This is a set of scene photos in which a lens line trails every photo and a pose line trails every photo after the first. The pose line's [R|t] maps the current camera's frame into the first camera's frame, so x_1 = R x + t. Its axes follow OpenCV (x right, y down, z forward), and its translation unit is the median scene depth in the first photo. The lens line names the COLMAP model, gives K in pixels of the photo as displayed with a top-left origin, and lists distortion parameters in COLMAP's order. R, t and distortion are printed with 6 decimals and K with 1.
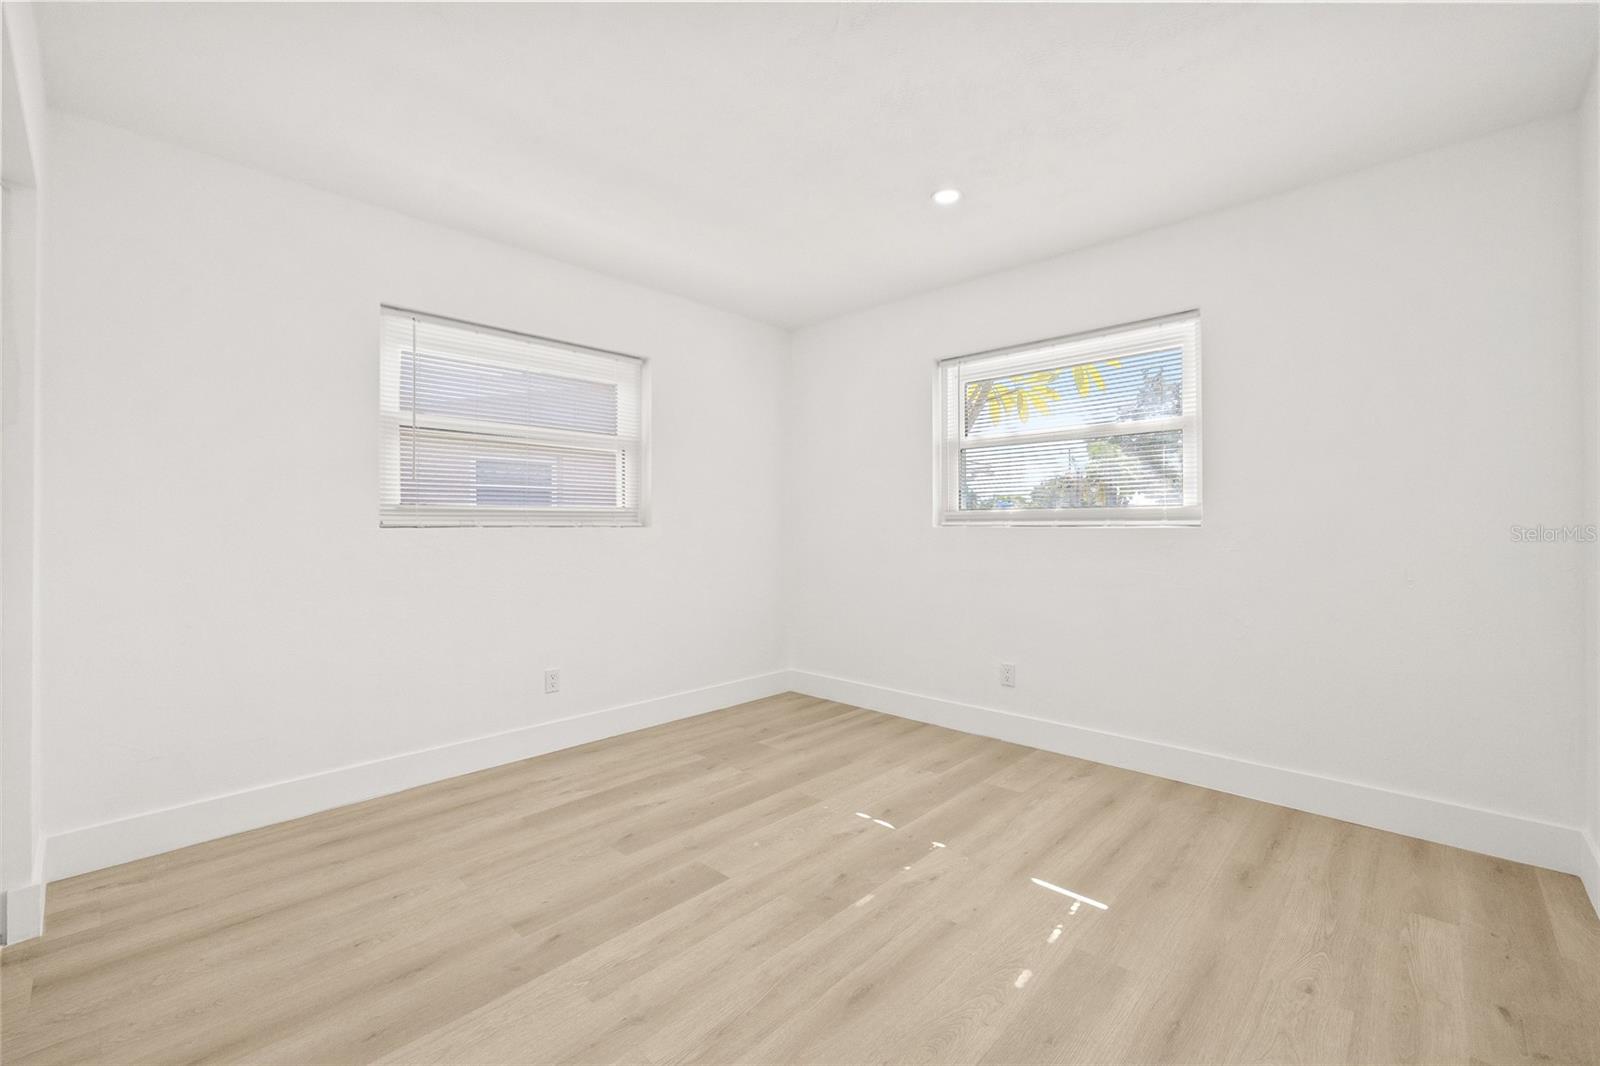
lens RADIAL K [[661.6, 0, 800.0], [0, 661.6, 531.1], [0, 0, 1]] dist [-0.000821, -0.000072]
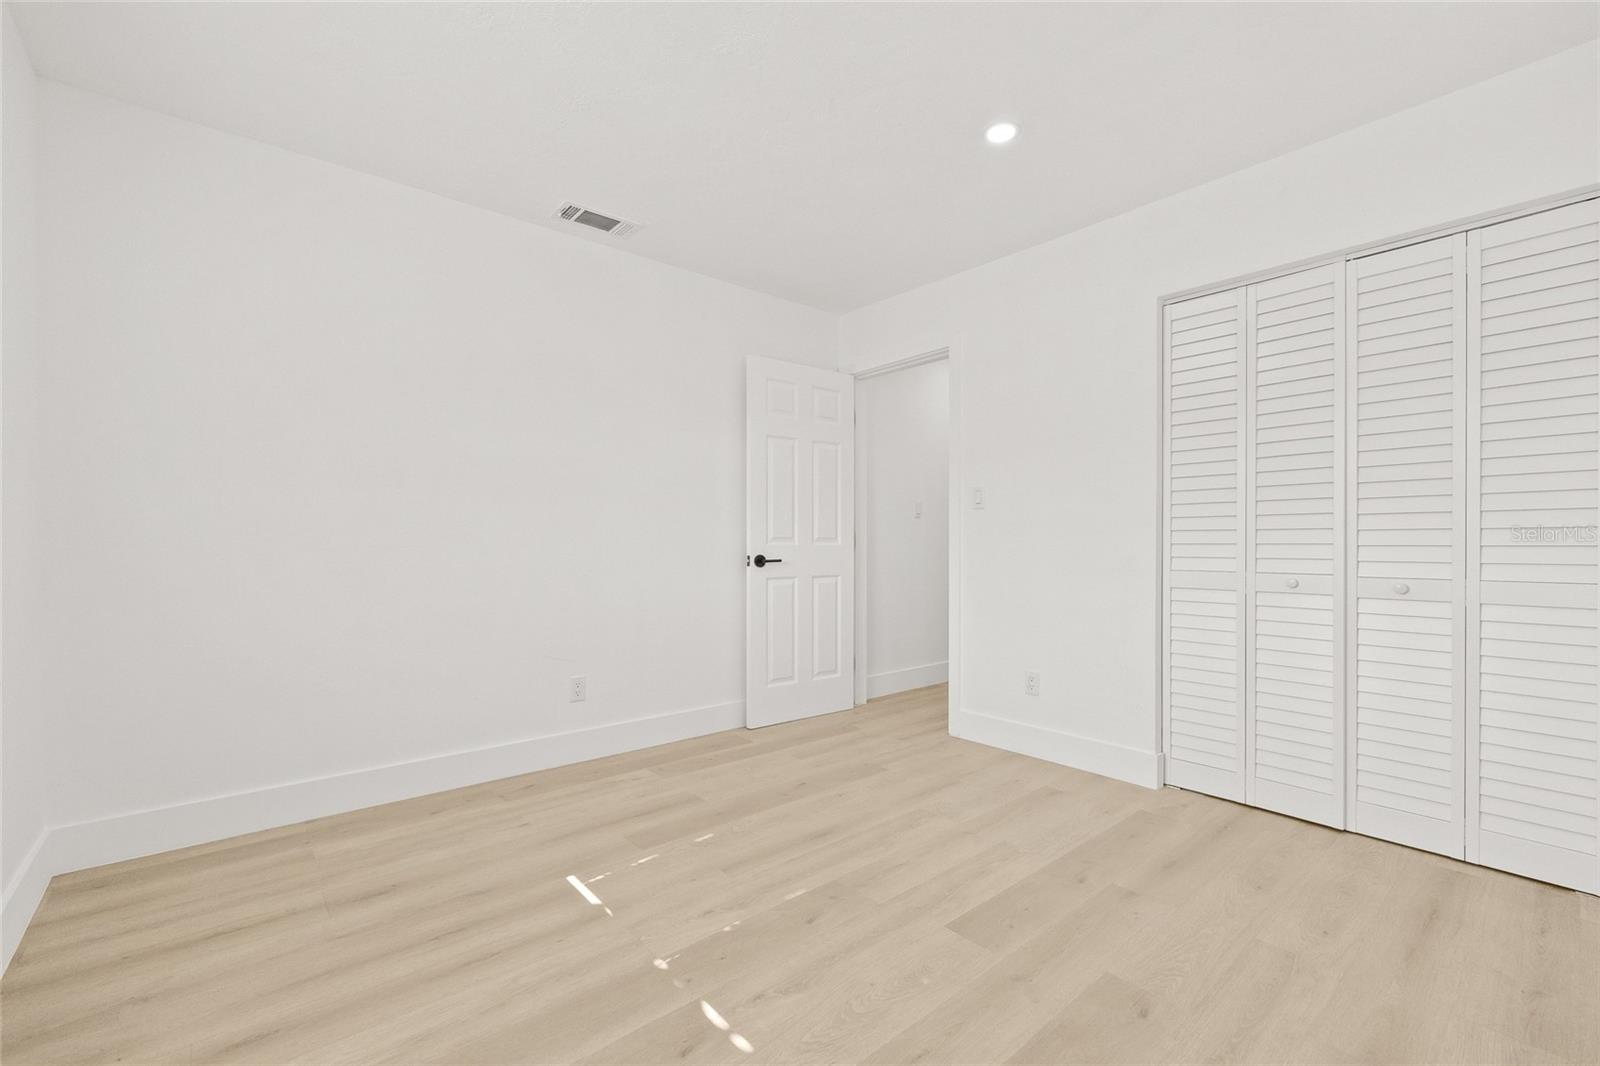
lens RADIAL K [[661.6, 0, 799.9], [0, 661.6, 534.0], [0, 0, 1]] dist [-0.000821, -0.000072]
pose [[-0.994471, 0.000699, 0.105006, -0.012281], [0.000575, 0.999999, -0.001207, 0.024887], [-0.105007, -0.001140, -0.994471, 1.879445]]
